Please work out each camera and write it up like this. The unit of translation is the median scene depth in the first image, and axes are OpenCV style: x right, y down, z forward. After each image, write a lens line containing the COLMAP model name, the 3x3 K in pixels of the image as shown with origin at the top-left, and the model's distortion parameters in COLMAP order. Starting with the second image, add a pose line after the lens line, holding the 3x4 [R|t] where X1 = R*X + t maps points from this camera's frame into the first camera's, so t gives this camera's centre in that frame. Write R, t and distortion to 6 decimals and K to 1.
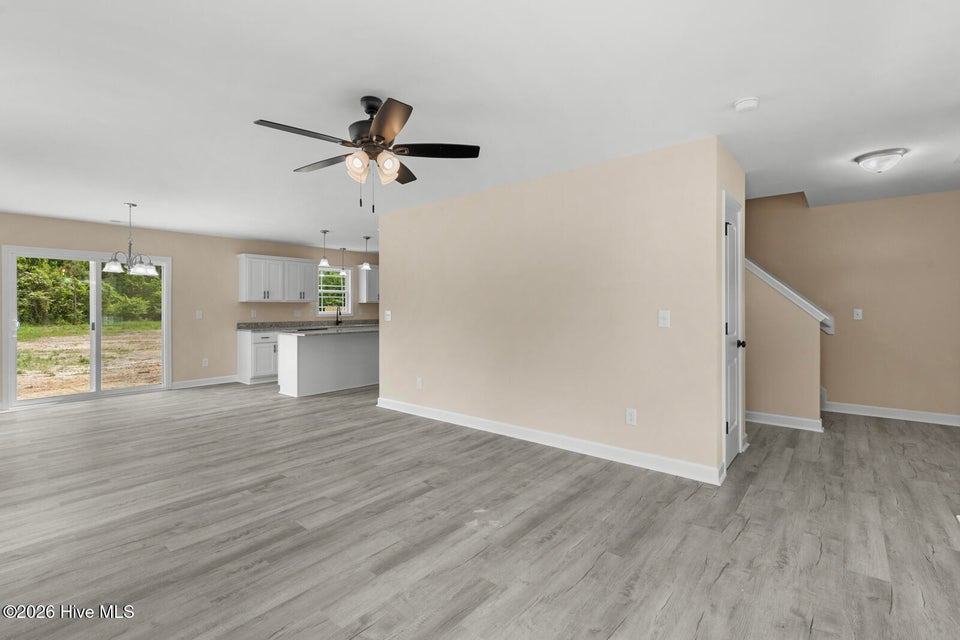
lens RADIAL K [[466.0, 0, 479.1], [0, 466.0, 319.0], [0, 0, 1]] dist [0.007942, -0.000537]
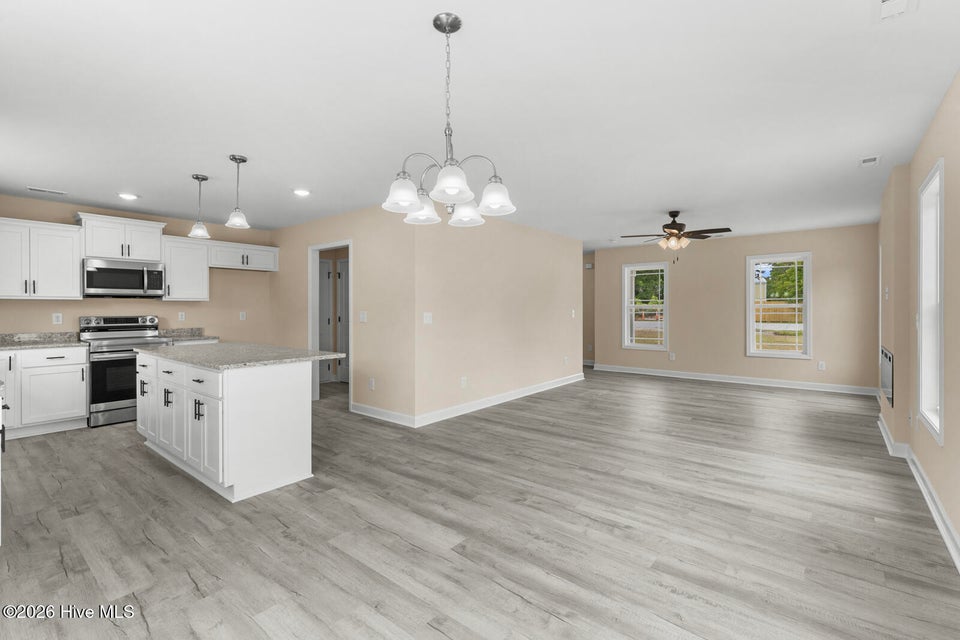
lens RADIAL K [[466.0, 0, 485.7], [0, 466.0, 308.0], [0, 0, 1]] dist [0.007942, -0.000537]
pose [[-0.109680, 0.004909, 0.993955, -1.557320], [0.026180, 0.999655, -0.002049, -0.029719], [-0.993622, 0.025797, -0.109770, 1.425070]]
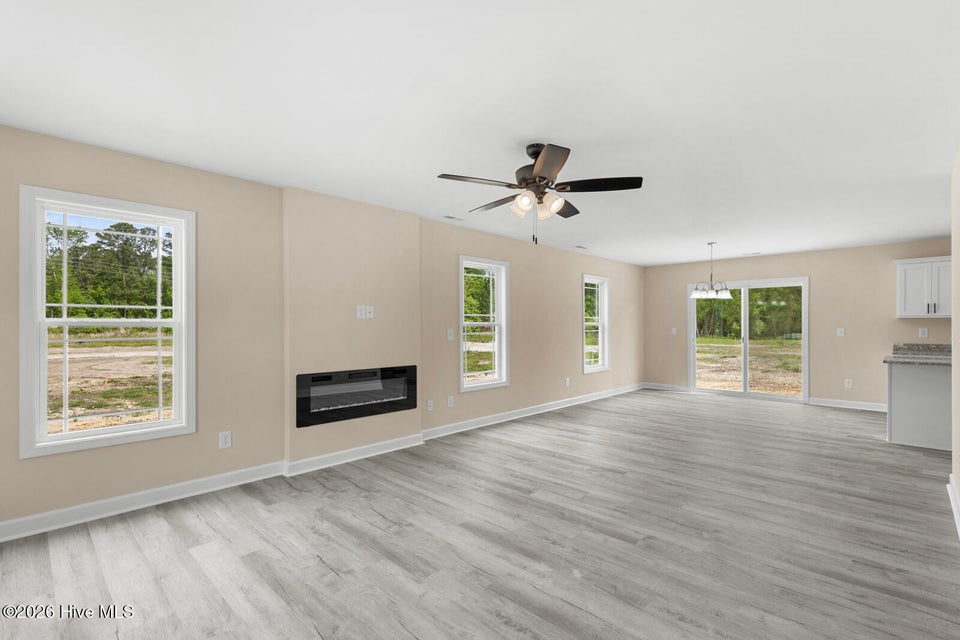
lens RADIAL K [[399.4, 0, 473.8], [0, 399.4, 325.1], [0, 0, 1]] dist [0.009467, -0.000473]
pose [[-0.060445, 0.001907, -0.998170, 0.512687], [-0.023950, 0.999708, 0.003360, -0.016481], [0.997884, 0.024109, -0.060381, 0.609613]]
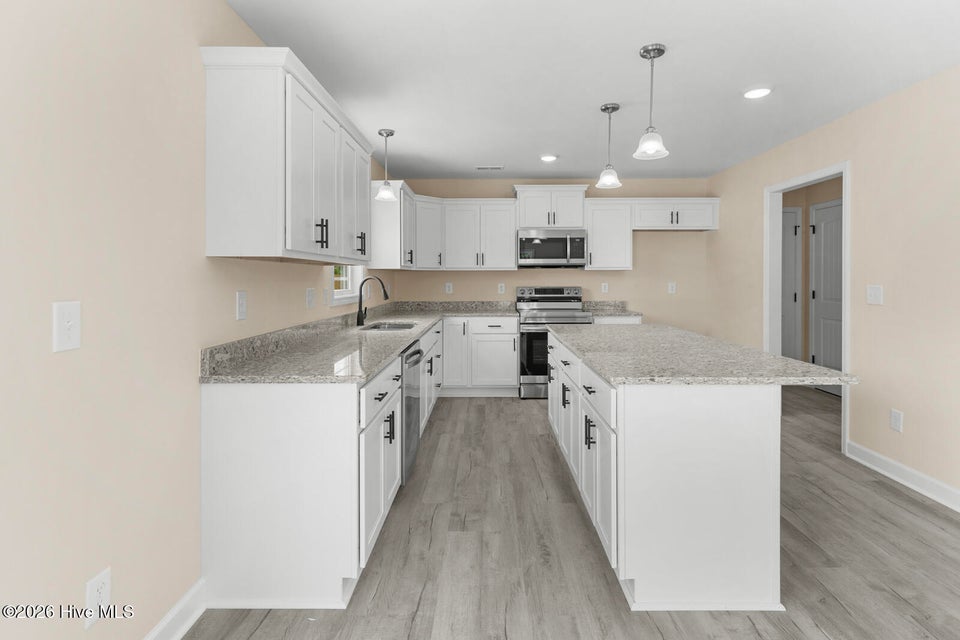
lens RADIAL K [[466.0, 0, 457.6], [0, 466.0, 281.3], [0, 0, 1]] dist [0.007942, -0.000537]
pose [[0.732824, -0.003190, 0.680411, -1.185073], [0.015167, 0.999817, -0.011648, -0.040609], [-0.680250, 0.018855, 0.732738, 1.535665]]
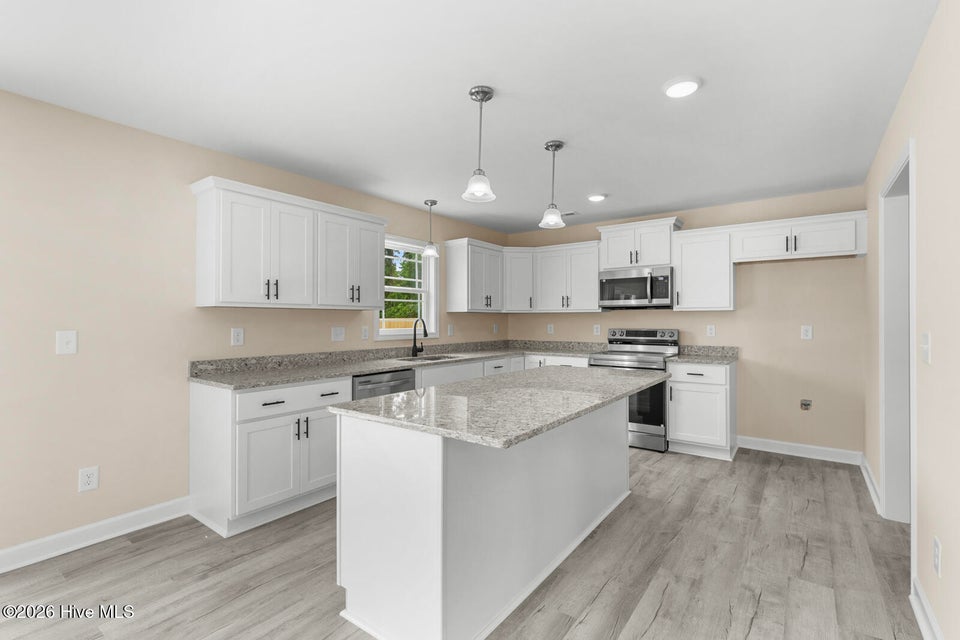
lens RADIAL K [[417.0, 0, 502.2], [0, 417.0, 320.4], [0, 0, 1]] dist [0.005319, -0.001105]
pose [[0.989026, 0.001896, 0.147733, -0.647082], [0.001226, 0.999778, -0.021039, -0.036180], [-0.147740, 0.020989, 0.988804, 1.274859]]
